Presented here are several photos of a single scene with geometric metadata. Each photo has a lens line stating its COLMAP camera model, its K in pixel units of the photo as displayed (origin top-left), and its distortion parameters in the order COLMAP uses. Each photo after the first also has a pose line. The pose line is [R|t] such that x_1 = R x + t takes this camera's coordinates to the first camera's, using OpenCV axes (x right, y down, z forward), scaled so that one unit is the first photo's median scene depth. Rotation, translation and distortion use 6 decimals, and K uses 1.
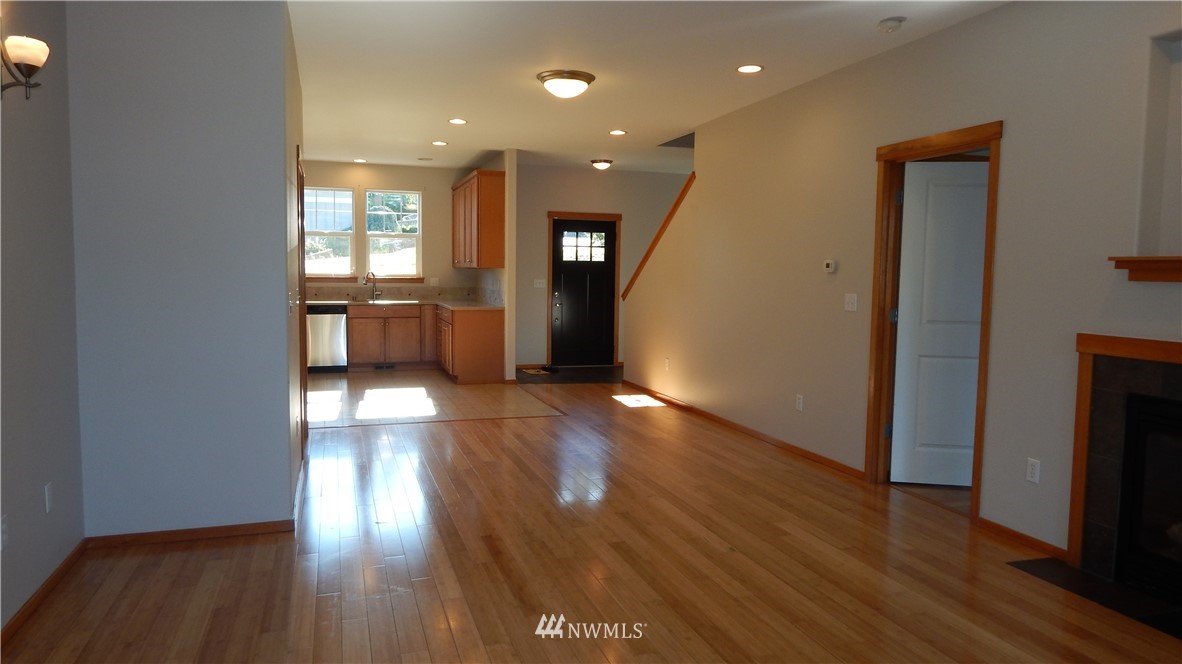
lens RADIAL K [[780.4, 0, 598.6], [0, 780.4, 323.6], [0, 0, 1]] dist [-0.002287, 0.002467]
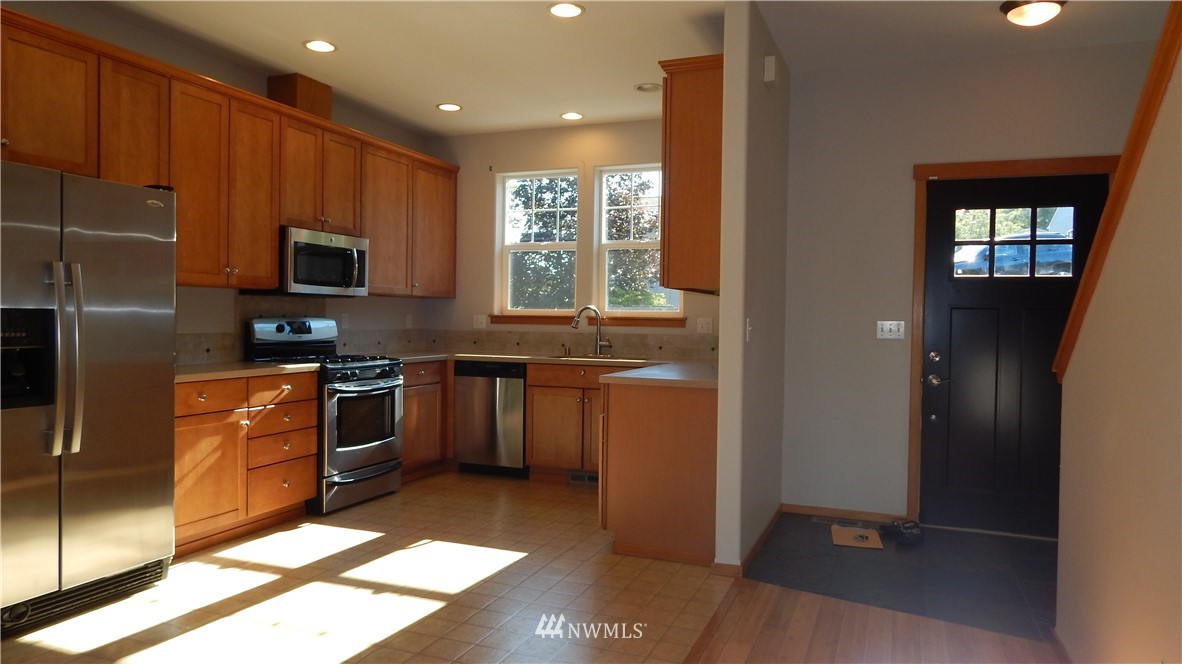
lens RADIAL K [[780.4, 0, 591.9], [0, 780.4, 329.9], [0, 0, 1]] dist [-0.002287, 0.002467]
pose [[0.765592, 0.010761, -0.643237, 0.081312], [-0.050100, 0.997821, -0.042937, -0.025387], [0.641373, 0.065098, 0.764462, 0.577484]]
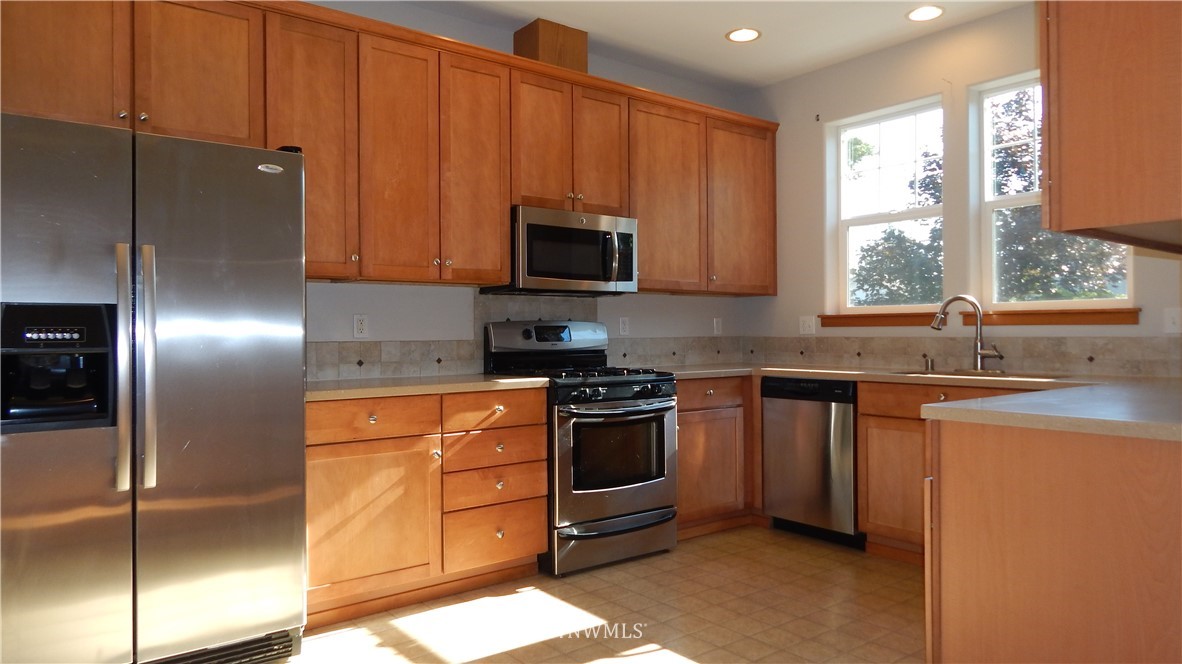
lens RADIAL K [[780.4, 0, 586.2], [0, 780.4, 330.1], [0, 0, 1]] dist [-0.002287, 0.002467]
pose [[0.337228, -0.014165, -0.941316, 0.002122], [-0.055991, 0.997815, -0.035074, -0.027445], [0.939756, 0.064533, 0.335698, 0.721626]]
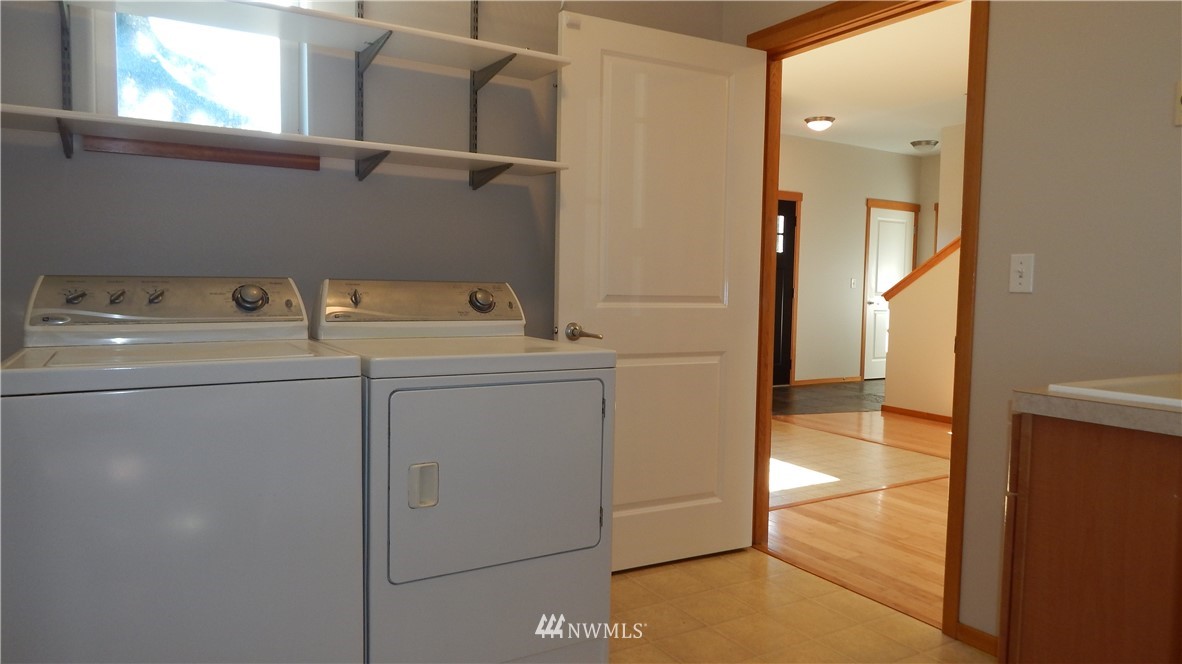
lens RADIAL K [[780.4, 0, 588.9], [0, 780.4, 335.4], [0, 0, 1]] dist [-0.002287, 0.002467]
pose [[0.973776, -0.006229, 0.227425, -0.380647], [0.006467, 0.999979, -0.000301, 0.002457], [-0.227419, 0.001764, 0.973796, 0.299409]]
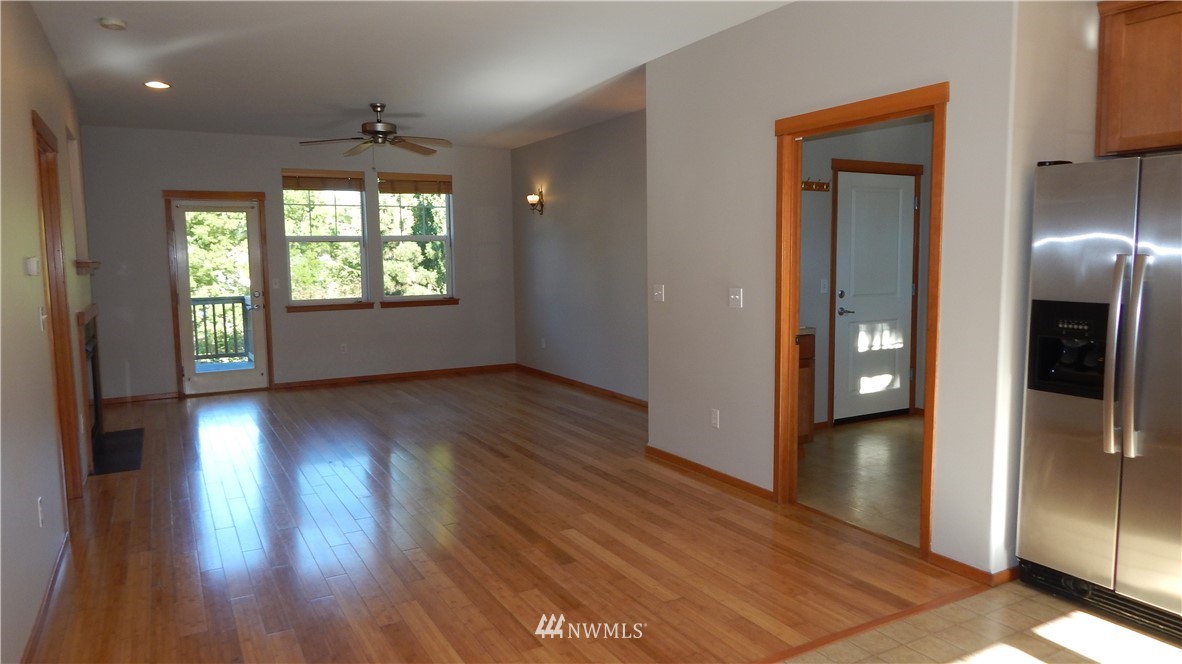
lens RADIAL K [[780.4, 0, 586.7], [0, 780.4, 331.1], [0, 0, 1]] dist [-0.002287, 0.002467]
pose [[-0.982125, 0.014745, -0.187652, -0.016265], [-0.015784, 0.986964, 0.160163, -0.067676], [0.187568, 0.160262, -0.969089, 0.906718]]
